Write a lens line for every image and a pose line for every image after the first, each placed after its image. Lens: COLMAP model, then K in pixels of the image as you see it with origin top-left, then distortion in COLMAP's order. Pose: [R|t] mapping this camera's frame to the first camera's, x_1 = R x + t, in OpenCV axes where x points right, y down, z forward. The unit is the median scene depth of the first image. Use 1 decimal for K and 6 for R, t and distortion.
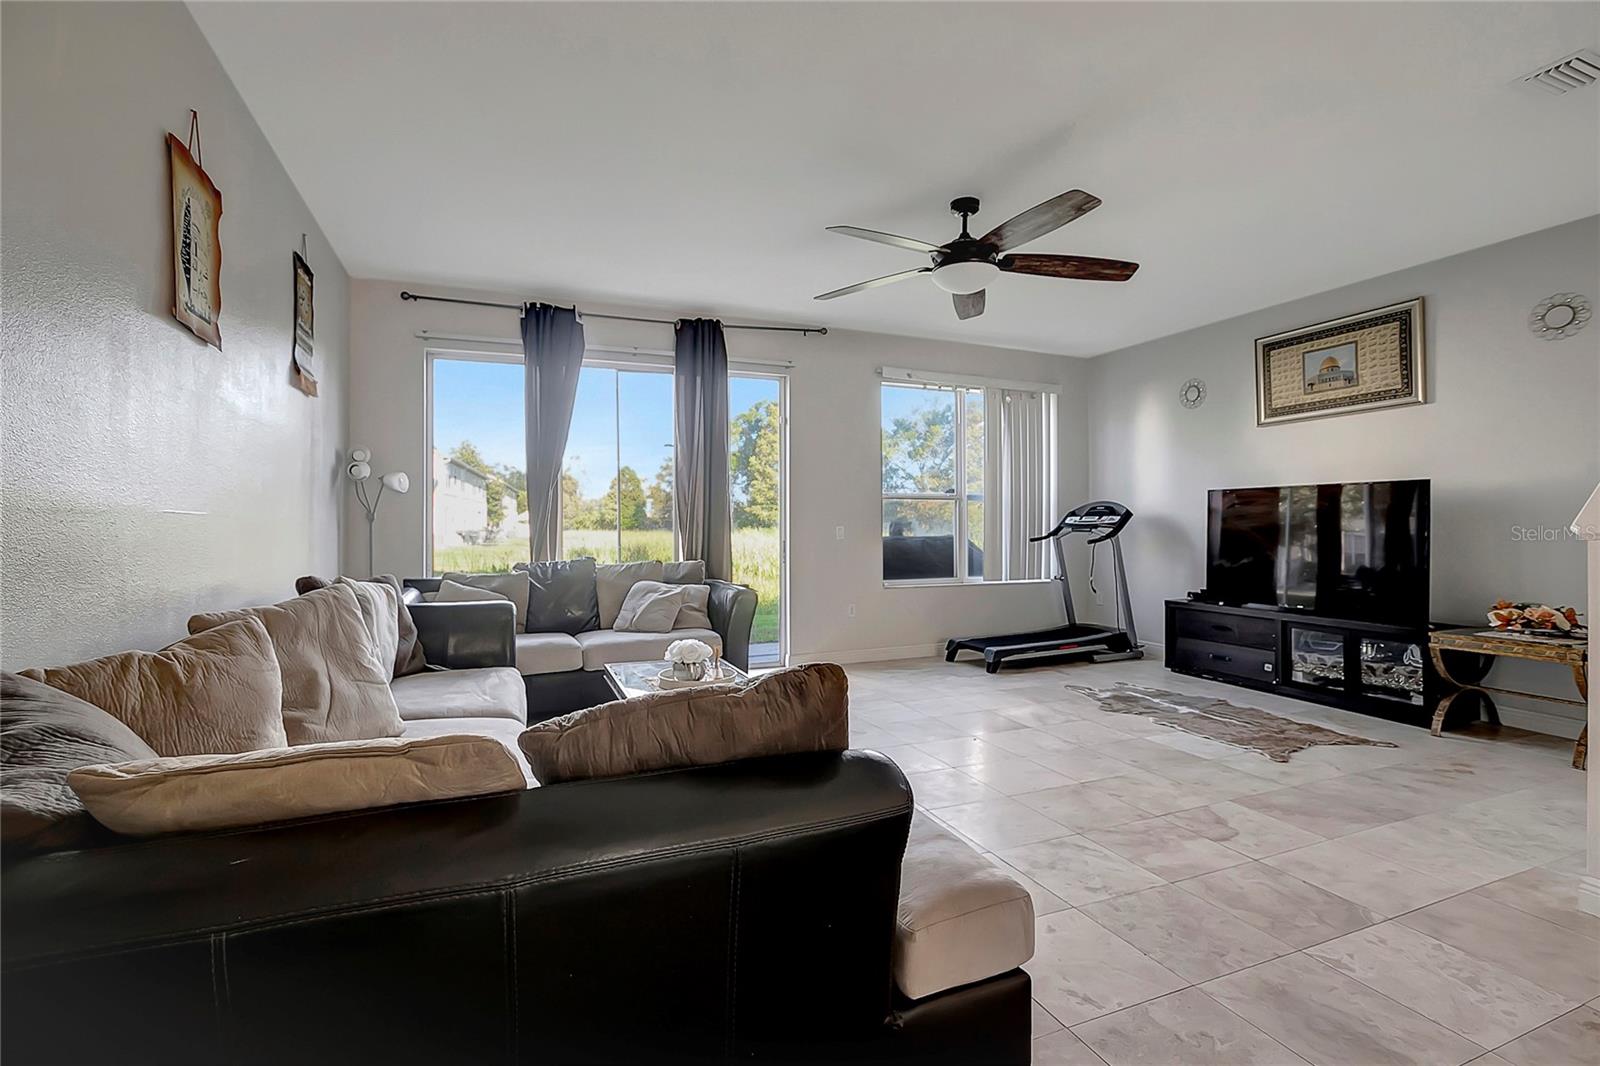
lens RADIAL K [[727.2, 0, 791.9], [0, 727.2, 523.1], [0, 0, 1]] dist [-0.026596, 0.016785]
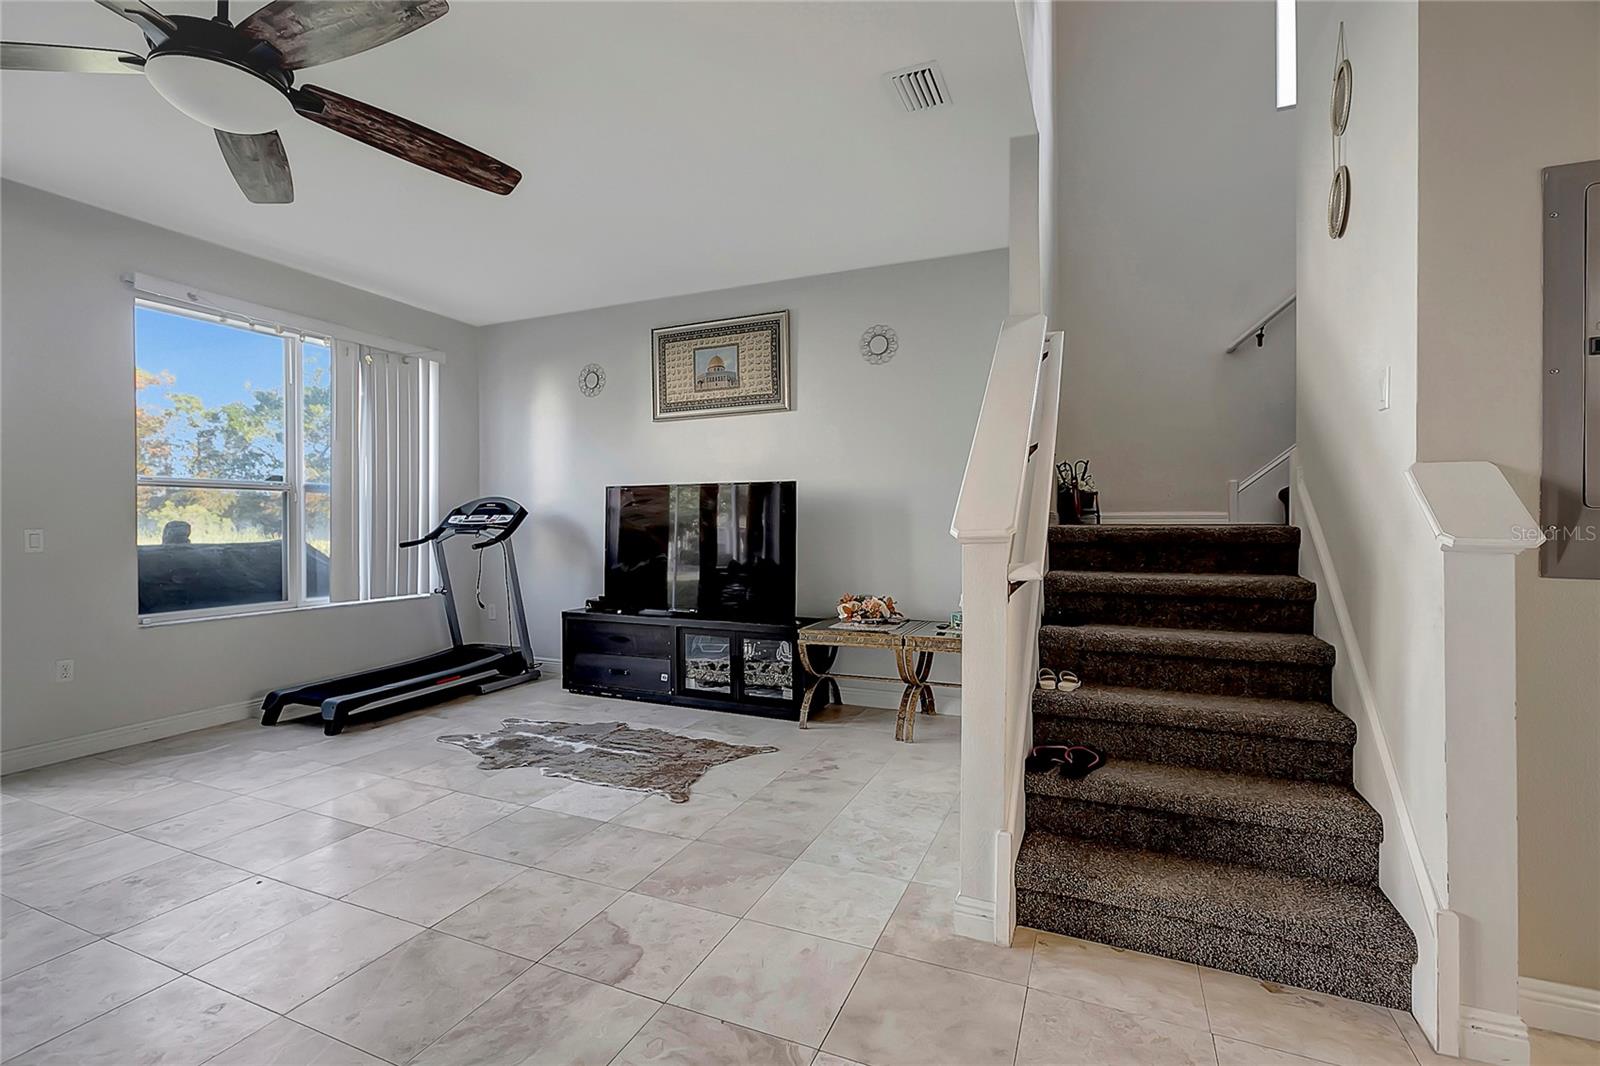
lens RADIAL K [[727.2, 0, 791.9], [0, 727.2, 523.1], [0, 0, 1]] dist [-0.026596, 0.016785]
pose [[0.718720, -0.002113, 0.695296, 0.126494], [0.000501, 0.999997, 0.002521, -0.002583], [-0.695299, -0.001463, 0.718719, 0.210497]]
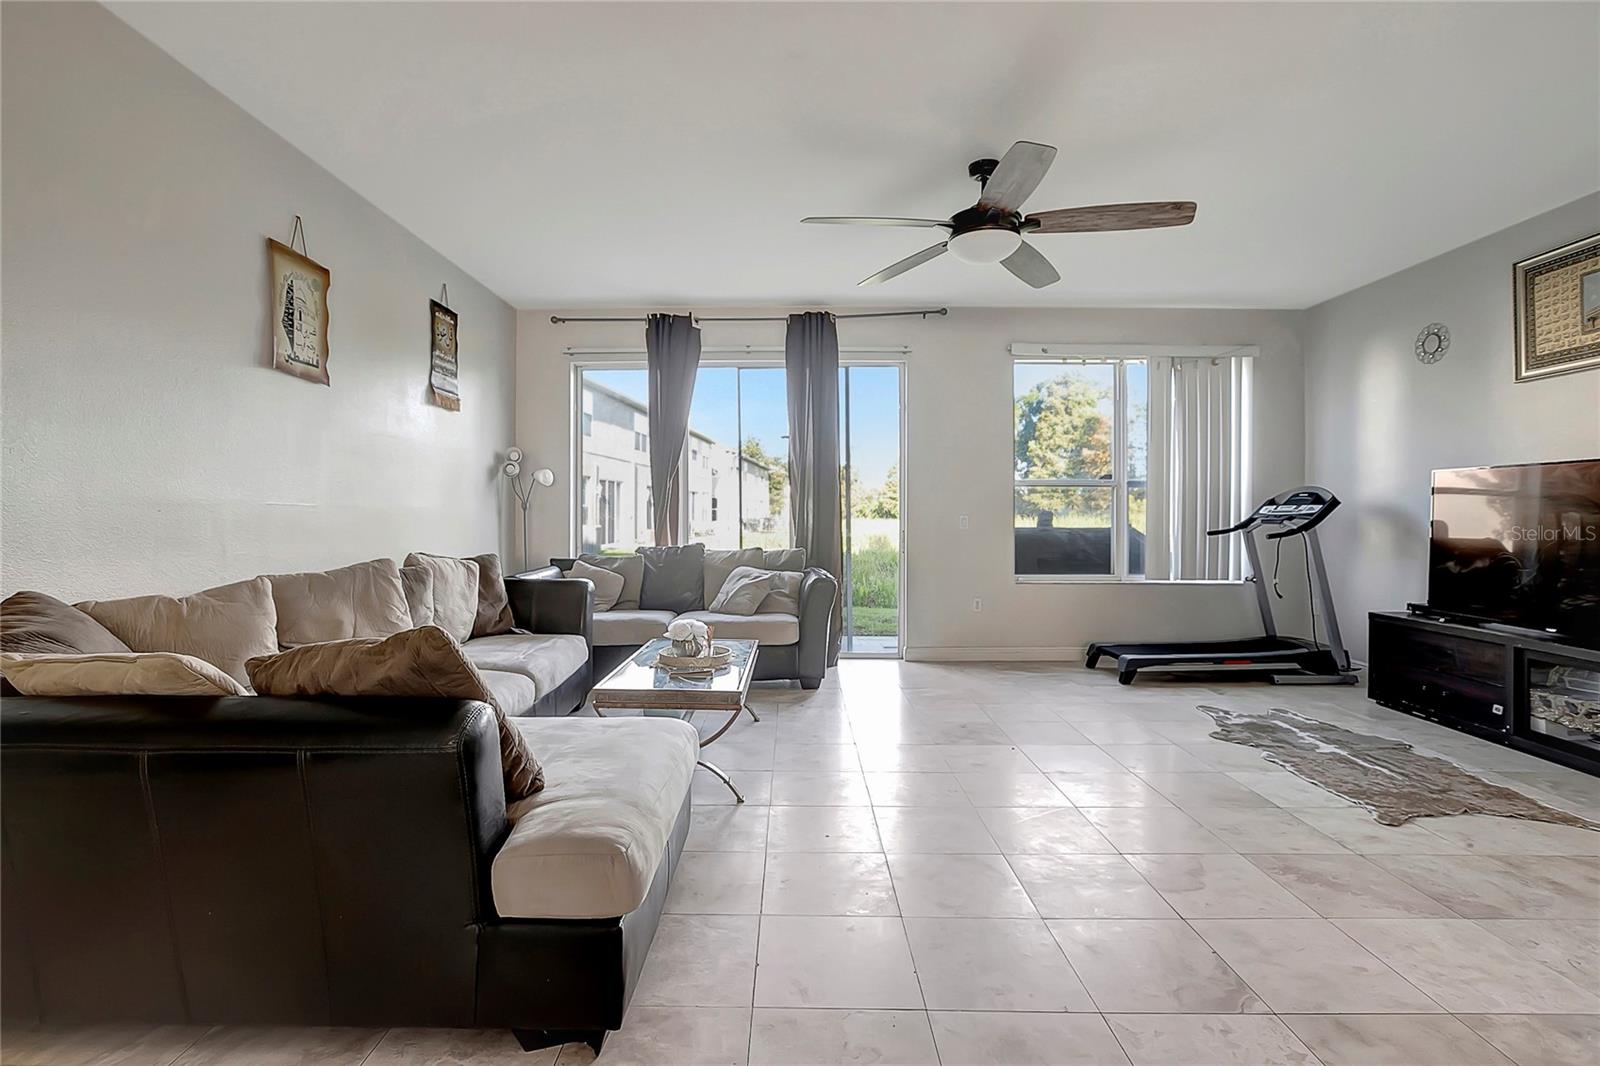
lens RADIAL K [[743.7, 0, 782.8], [0, 743.7, 519.0], [0, 0, 1]] dist [-0.030210, 0.014142]
pose [[0.920362, 0.005939, -0.391022, 0.284518], [-0.002369, 0.999951, 0.009610, -0.000386], [0.391060, -0.007918, 0.920331, 0.023011]]
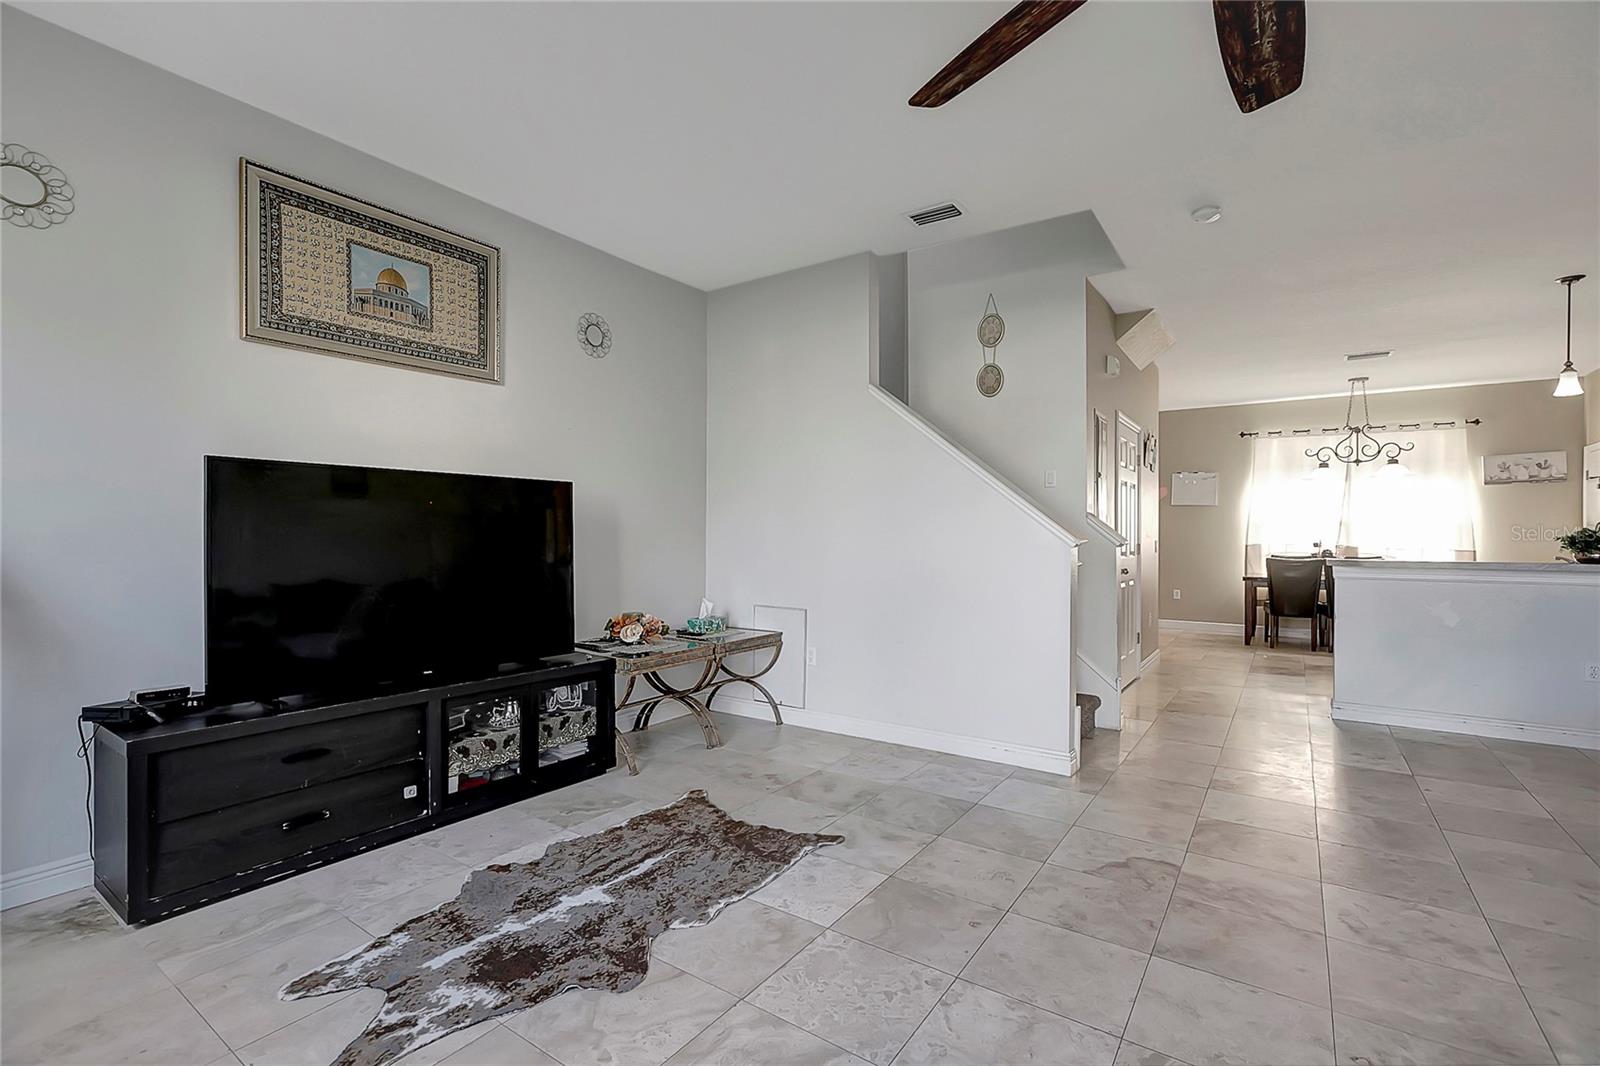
lens RADIAL K [[720.8, 0, 791.5], [0, 720.8, 537.6], [0, 0, 1]] dist [-0.018946, 0.006903]
pose [[-0.539959, -0.002425, 0.841688, 0.034699], [-0.004330, 0.999991, 0.000103, 0.001552], [-0.841680, -0.003589, -0.539965, 1.075999]]
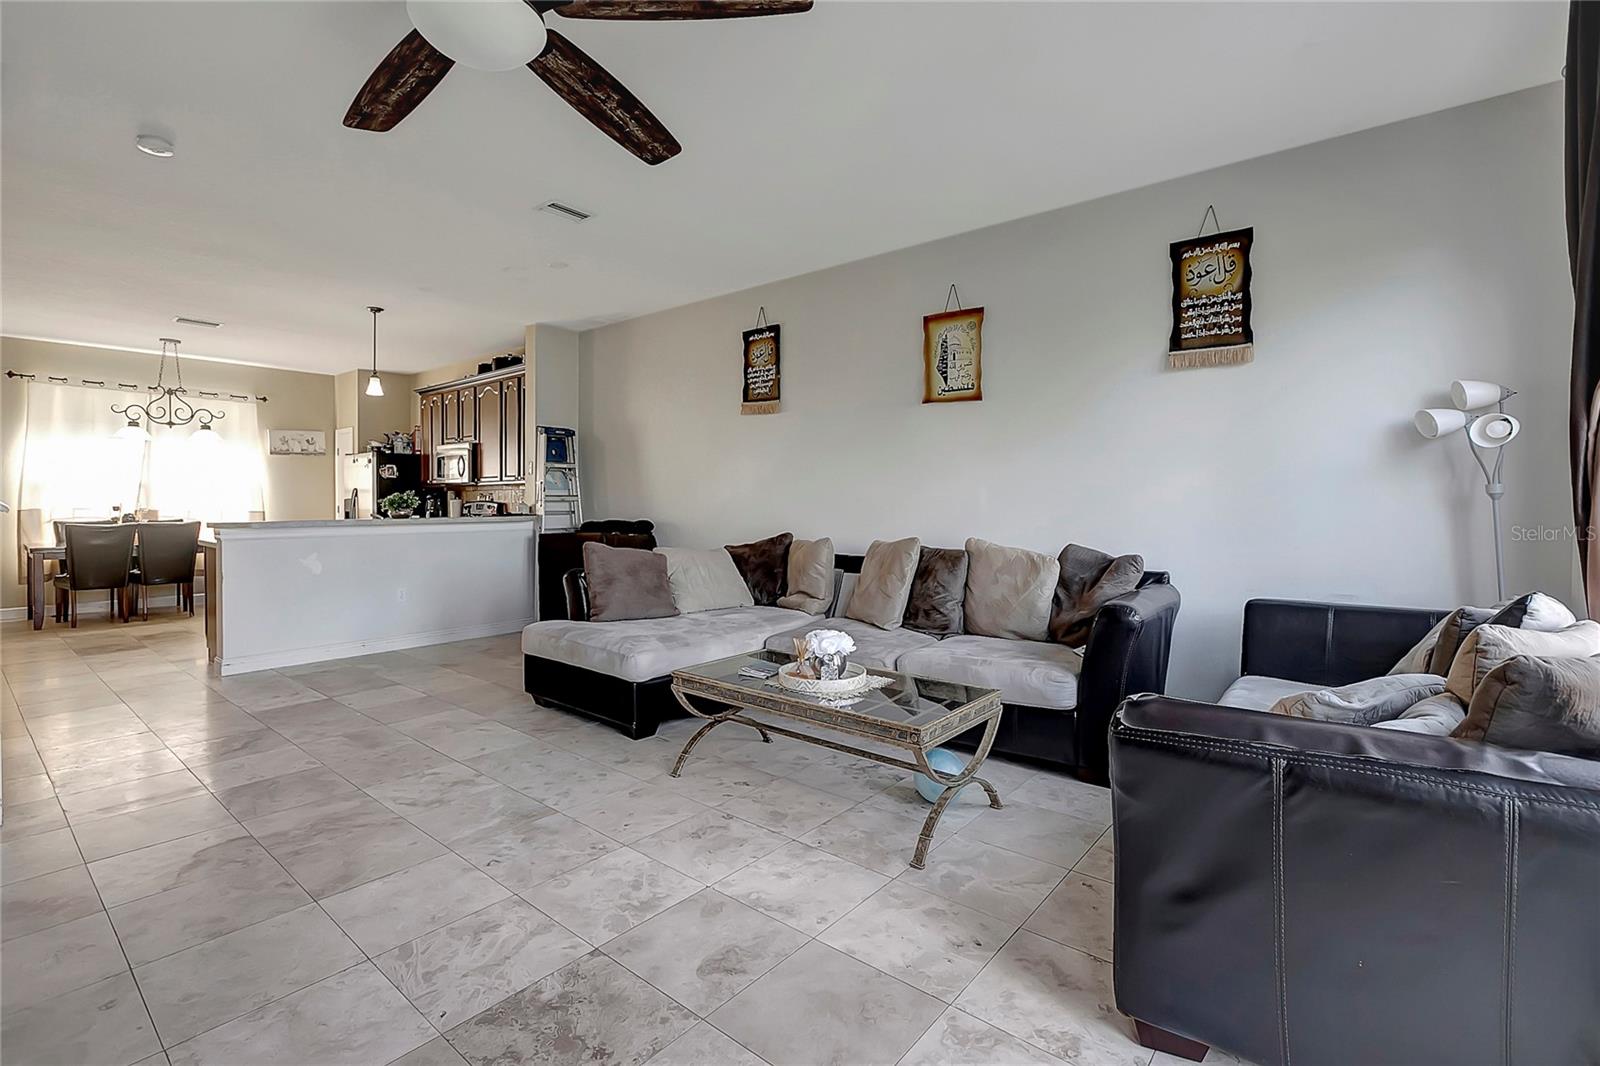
lens RADIAL K [[727.2, 0, 791.9], [0, 727.2, 523.1], [0, 0, 1]] dist [-0.026596, 0.016785]
pose [[-0.882086, 0.017080, -0.470778, 0.217334], [0.002235, 0.999483, 0.032074, -0.001747], [0.471082, 0.027239, -0.881669, 1.194786]]
